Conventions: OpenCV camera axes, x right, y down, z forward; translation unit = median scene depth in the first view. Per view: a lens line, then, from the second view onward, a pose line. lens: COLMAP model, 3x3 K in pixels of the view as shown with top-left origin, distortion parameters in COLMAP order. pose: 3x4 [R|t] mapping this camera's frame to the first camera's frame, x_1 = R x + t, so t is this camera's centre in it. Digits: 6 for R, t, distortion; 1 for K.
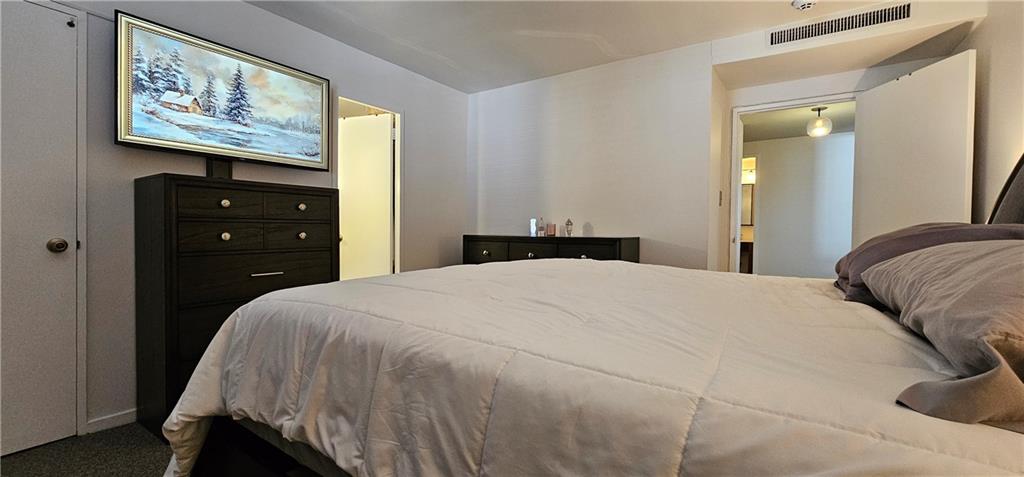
lens RADIAL K [[415.4, 0, 512.3], [0, 415.4, 234.5], [0, 0, 1]] dist [-0.000444, -0.000317]
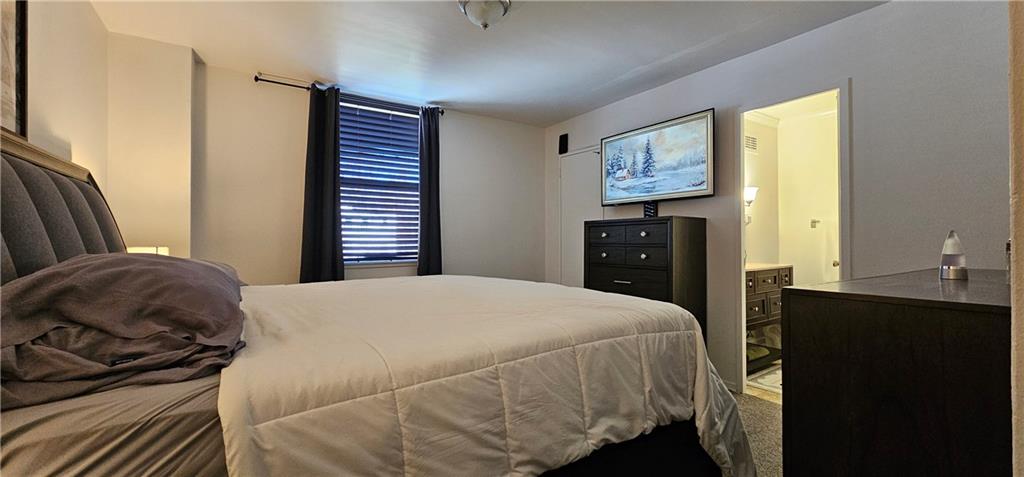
lens RADIAL K [[415.4, 0, 513.7], [0, 415.4, 240.5], [0, 0, 1]] dist [-0.000444, -0.000317]
pose [[-0.369179, -0.031772, -0.928815, 0.794880], [-0.034562, 0.999193, -0.020442, -0.006065], [0.928715, 0.024555, -0.369980, 1.073506]]
